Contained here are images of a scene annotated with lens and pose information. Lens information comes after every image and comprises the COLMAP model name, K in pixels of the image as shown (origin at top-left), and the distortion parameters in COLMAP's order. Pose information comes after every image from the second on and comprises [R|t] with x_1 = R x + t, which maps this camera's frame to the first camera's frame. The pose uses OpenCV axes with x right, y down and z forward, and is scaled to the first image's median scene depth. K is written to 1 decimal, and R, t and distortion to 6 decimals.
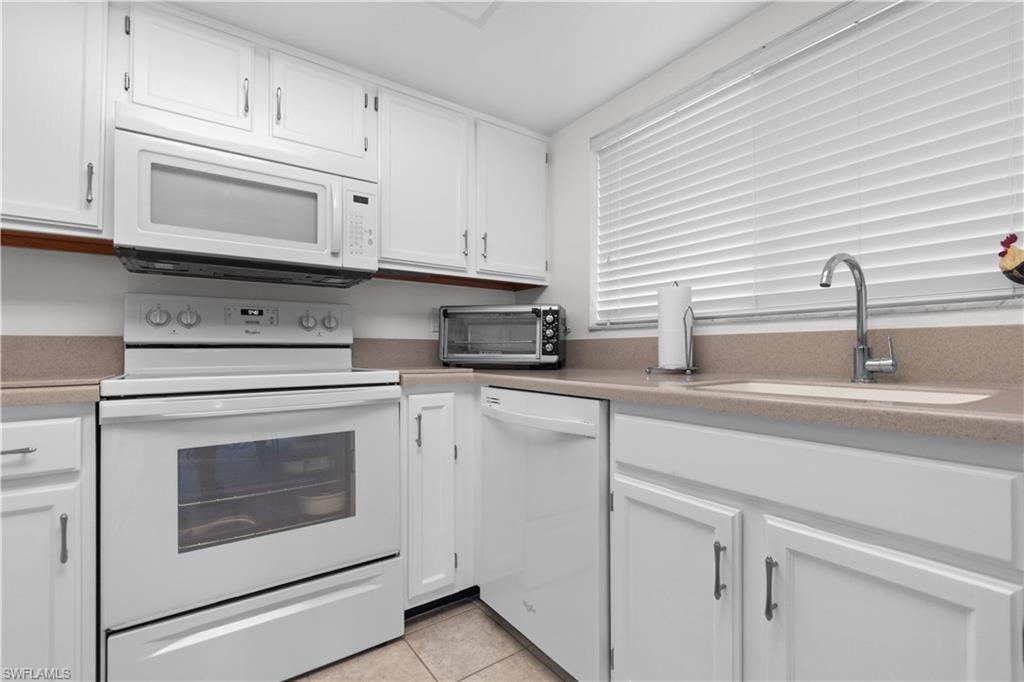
lens RADIAL K [[461.1, 0, 513.6], [0, 461.1, 345.5], [0, 0, 1]] dist [0.001497, -0.000209]
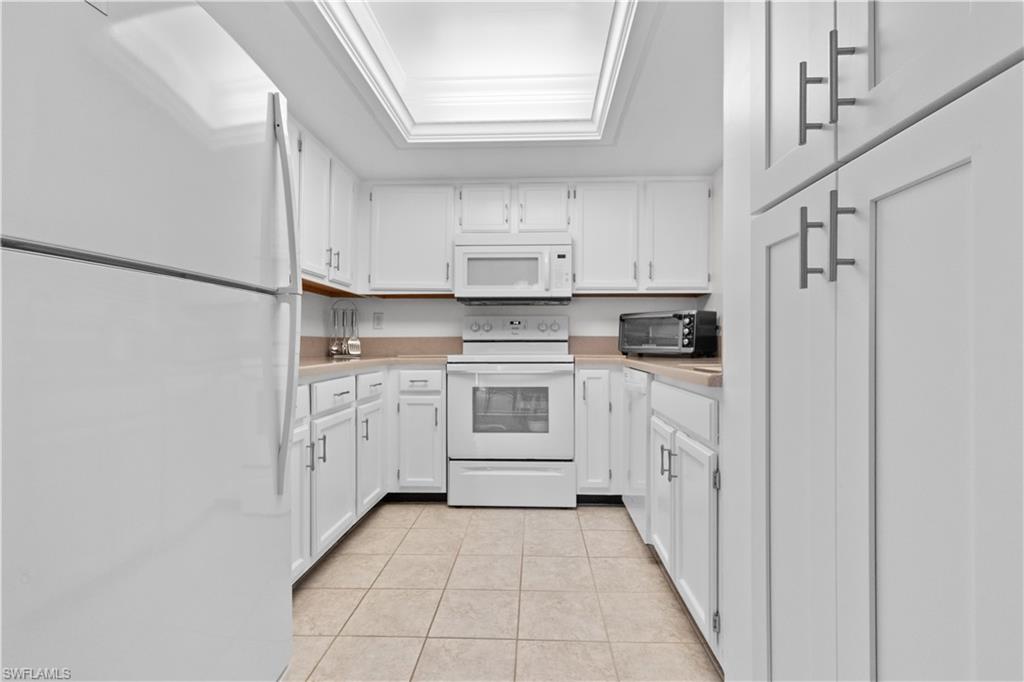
lens RADIAL K [[461.1, 0, 517.0], [0, 461.1, 340.5], [0, 0, 1]] dist [0.001497, -0.000209]
pose [[0.771285, -0.001739, -0.636487, 0.661104], [0.003569, 0.999992, 0.001592, -0.004157], [0.636480, -0.003500, 0.771286, -0.454062]]
